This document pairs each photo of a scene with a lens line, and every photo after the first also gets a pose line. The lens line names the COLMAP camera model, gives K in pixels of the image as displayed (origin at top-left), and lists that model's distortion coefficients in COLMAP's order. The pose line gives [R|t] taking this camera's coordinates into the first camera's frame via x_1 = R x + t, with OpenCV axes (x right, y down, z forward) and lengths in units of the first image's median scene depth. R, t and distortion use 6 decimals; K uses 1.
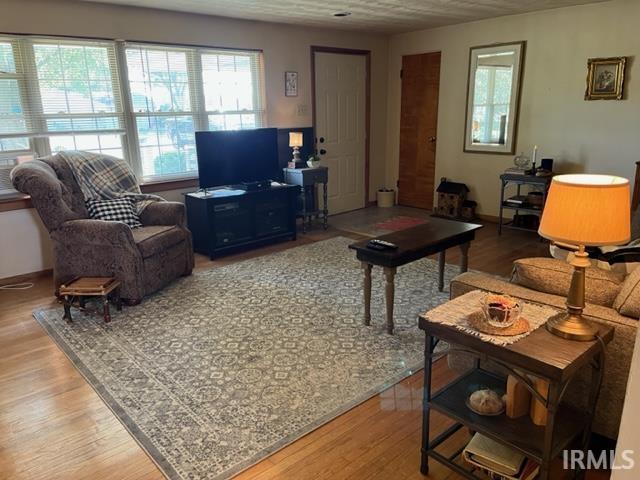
lens RADIAL K [[509.5, 0, 309.3], [0, 509.5, 227.4], [0, 0, 1]] dist [0.058672, -0.003652]
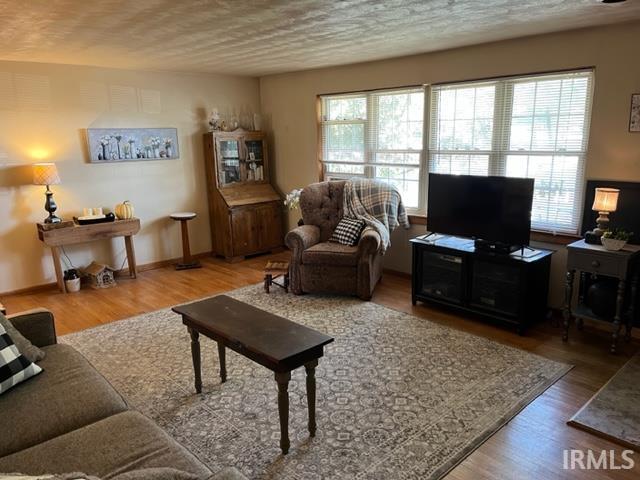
lens RADIAL K [[483.7, 0, 325.4], [0, 483.7, 241.9], [0, 0, 1]] dist [0.070306, -0.085964]
pose [[0.042207, 0.231092, -0.972016, 0.718355], [-0.225457, 0.949992, 0.216066, -0.225074], [0.973338, 0.210028, 0.092198, 0.785233]]
